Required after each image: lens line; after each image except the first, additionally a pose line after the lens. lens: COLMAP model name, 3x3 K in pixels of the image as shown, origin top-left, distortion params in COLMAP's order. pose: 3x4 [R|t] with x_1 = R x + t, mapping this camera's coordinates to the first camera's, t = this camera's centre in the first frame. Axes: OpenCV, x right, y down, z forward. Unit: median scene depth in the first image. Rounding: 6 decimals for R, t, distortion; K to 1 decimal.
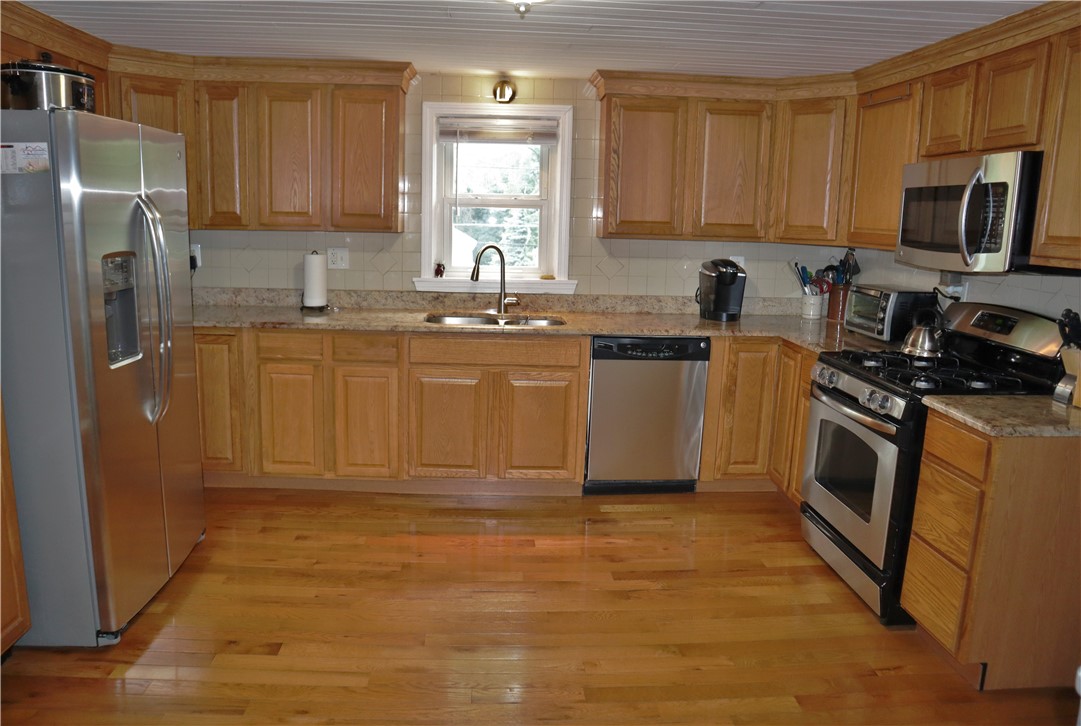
lens RADIAL K [[778.8, 0, 540.5], [0, 778.8, 363.0], [0, 0, 1]] dist [-0.118152, 0.077662]
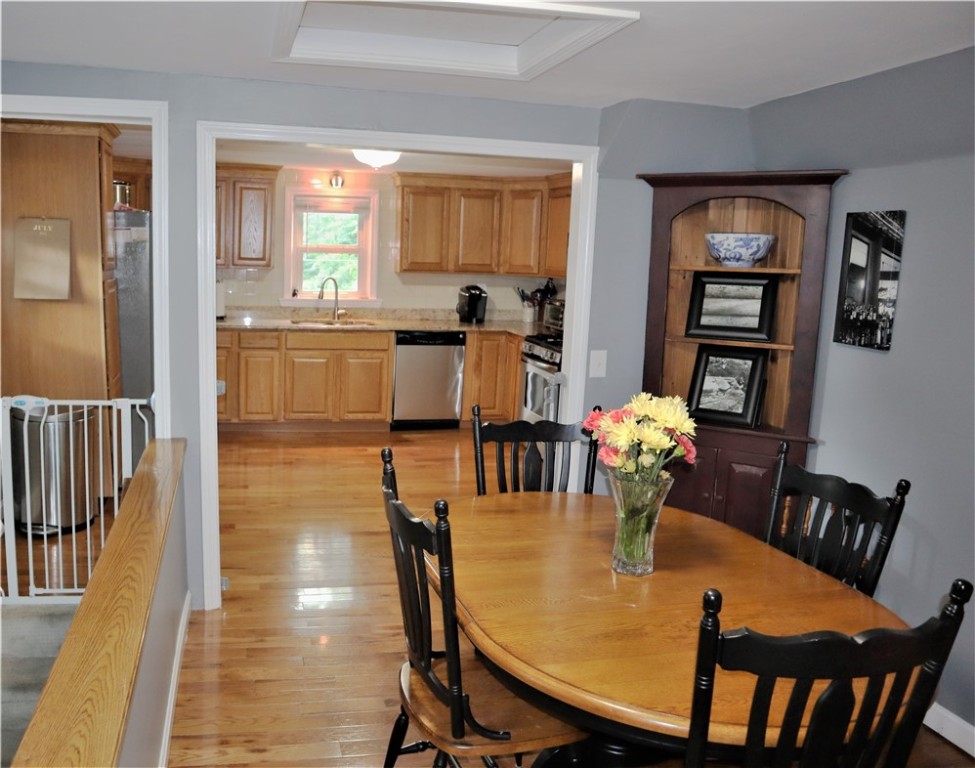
lens RADIAL K [[789.4, 0, 418.0], [0, 789.4, 383.6], [0, 0, 1]] dist [-0.136478, 0.000544]
pose [[0.989022, -0.018563, 0.146595, -0.134433], [0.020729, 0.999697, -0.013258, 0.099140], [-0.146305, 0.016151, 0.989108, -0.666952]]
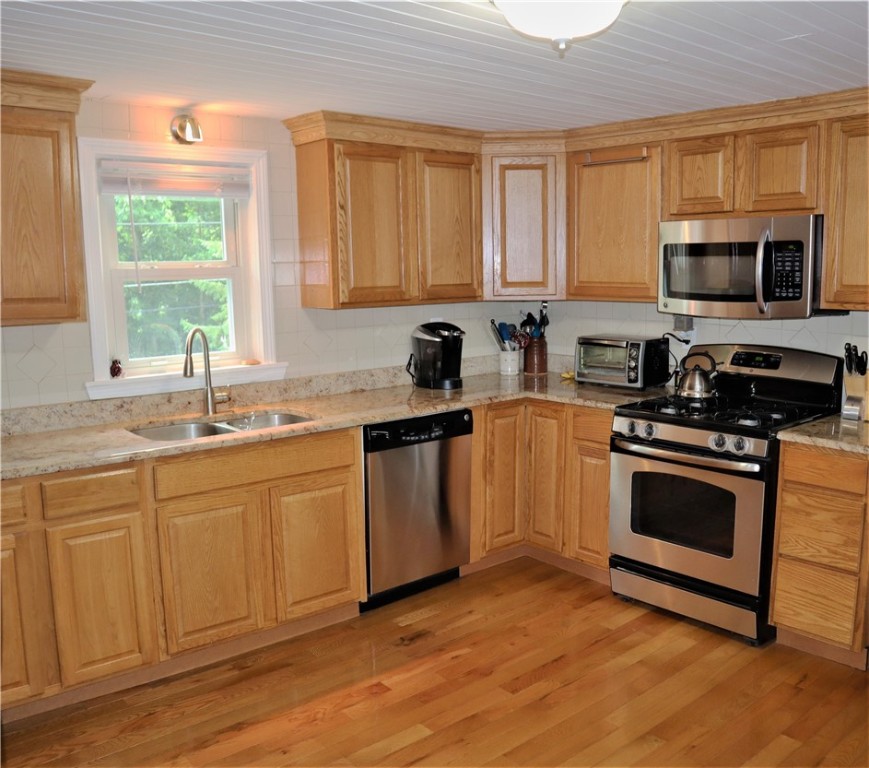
lens RADIAL K [[832.1, 0, 479.4], [0, 832.1, 400.1], [0, 0, 1]] dist [-0.134468, 0.101913]
pose [[0.777276, -0.131285, 0.615310, -0.378408], [0.147168, 0.988794, 0.025066, -0.065226], [-0.611706, 0.071071, 0.787886, 0.210831]]
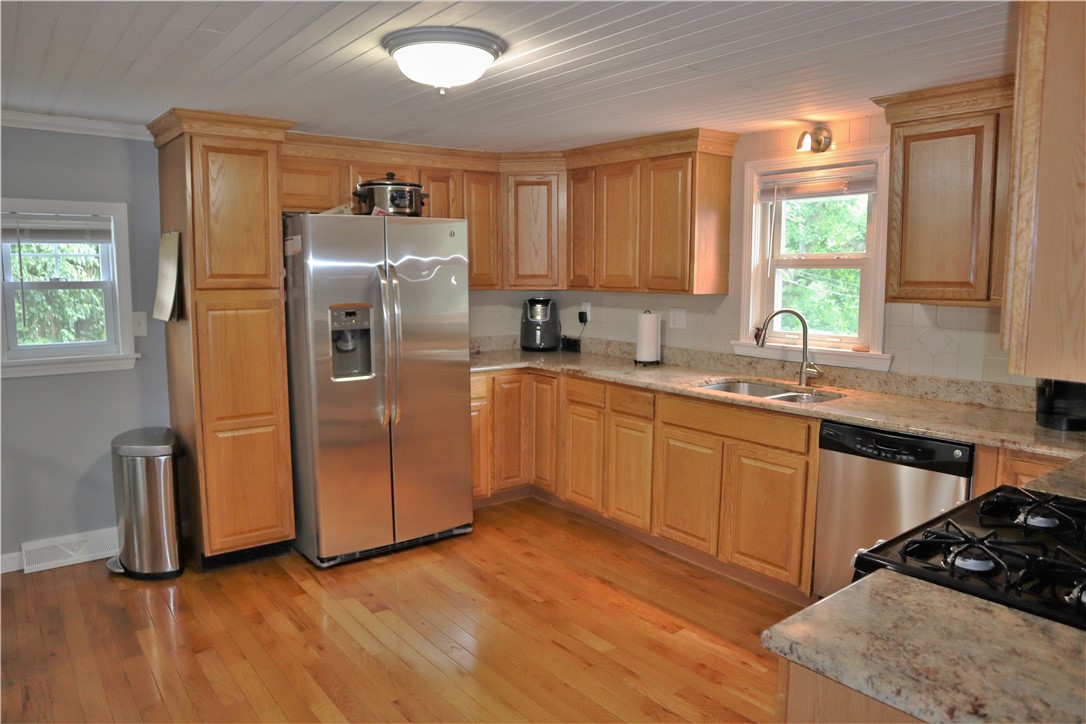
lens RADIAL K [[759.2, 0, 543.0], [0, 759.2, 362.0], [0, 0, 1]] dist [-0.129465, 0.100326]
pose [[0.562934, 0.074253, -0.823159, 0.537529], [-0.141053, 0.989976, -0.007161, -0.047173], [0.814376, 0.120140, 0.567765, 0.295766]]
